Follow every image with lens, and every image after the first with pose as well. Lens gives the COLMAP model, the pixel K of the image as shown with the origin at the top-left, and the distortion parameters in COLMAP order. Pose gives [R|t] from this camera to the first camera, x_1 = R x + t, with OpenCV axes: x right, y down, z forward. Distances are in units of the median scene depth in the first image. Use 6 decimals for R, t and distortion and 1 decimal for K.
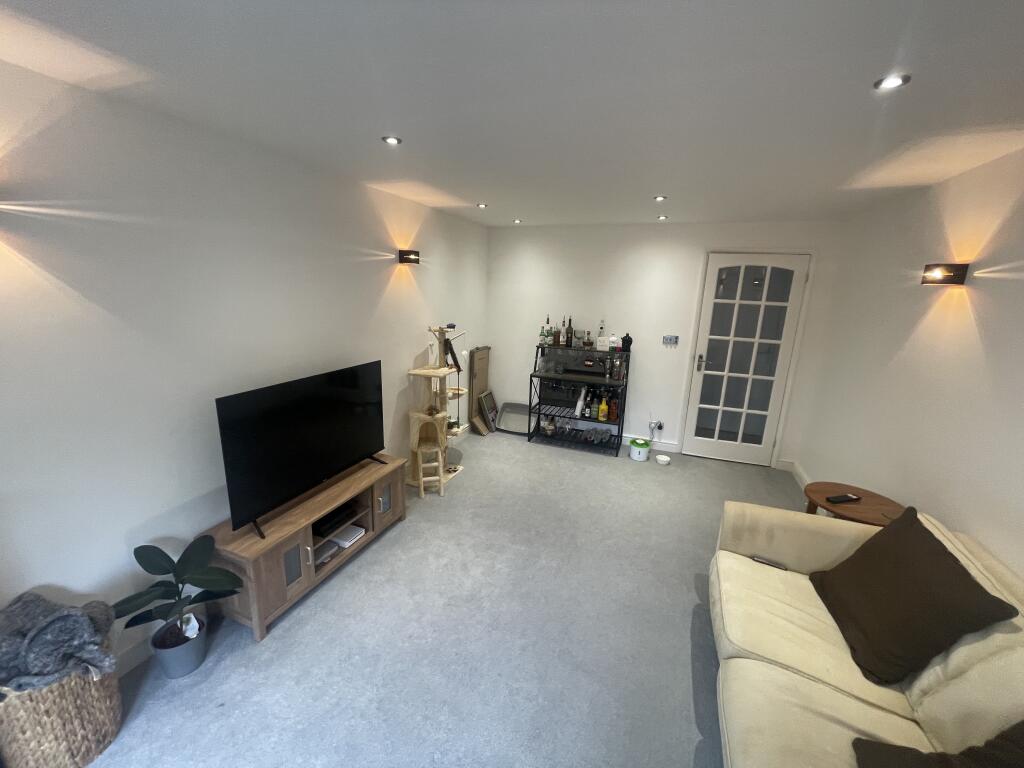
lens RADIAL K [[415.6, 0, 512.0], [0, 415.6, 384.0], [0, 0, 1]] dist [-0.000792, -0.000011]
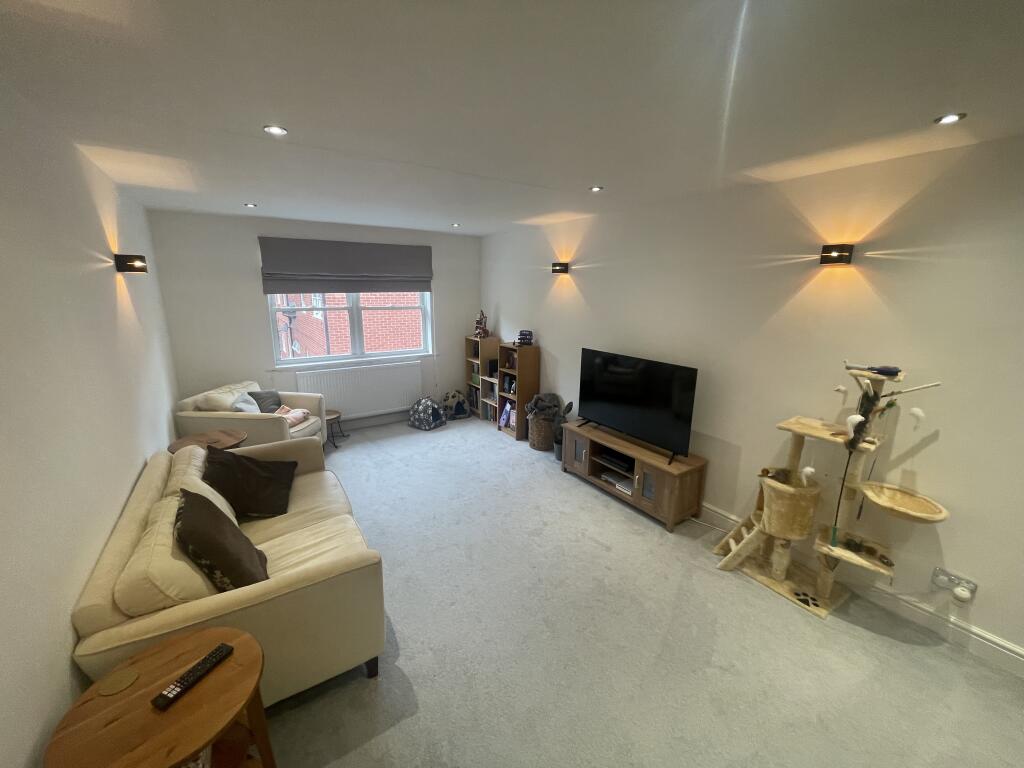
lens RADIAL K [[420.7, 0, 512.0], [0, 420.7, 384.0], [0, 0, 1]] dist [-0.030954, -0.000179]
pose [[-0.593260, 0.136379, -0.793375, 0.750166], [-0.217787, 0.921602, 0.321275, -0.249107], [0.774991, 0.363387, -0.517048, 1.200260]]
